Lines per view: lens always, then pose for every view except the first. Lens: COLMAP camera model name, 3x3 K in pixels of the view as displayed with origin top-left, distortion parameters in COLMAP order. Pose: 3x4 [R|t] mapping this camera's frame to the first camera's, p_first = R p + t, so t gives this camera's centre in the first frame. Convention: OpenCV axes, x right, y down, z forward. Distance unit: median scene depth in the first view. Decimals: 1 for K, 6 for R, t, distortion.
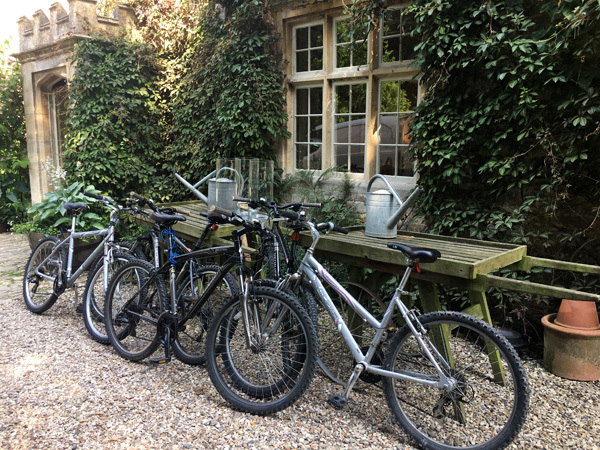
lens RADIAL K [[561.7, 0, 300.0], [0, 561.7, 225.0], [0, 0, 1]] dist [0.069565, -0.001301]
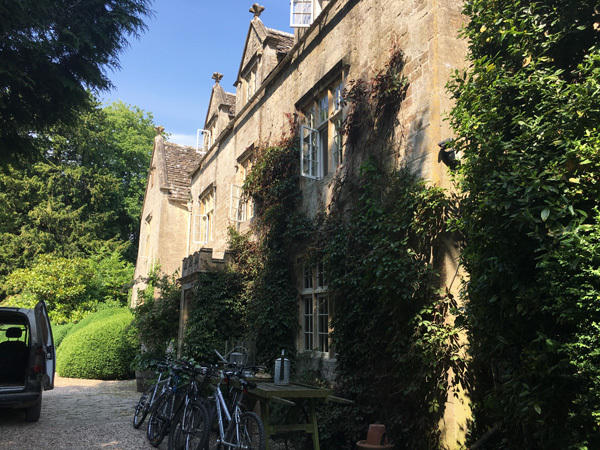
lens RADIAL K [[561.7, 0, 300.0], [0, 561.7, 225.0], [0, 0, 1]] dist [0.069565, -0.001301]
pose [[0.926957, -0.062997, -0.369841, 0.565965], [-0.060658, 0.947664, -0.313453, 0.061704], [0.370232, 0.312991, 0.874623, -0.460314]]
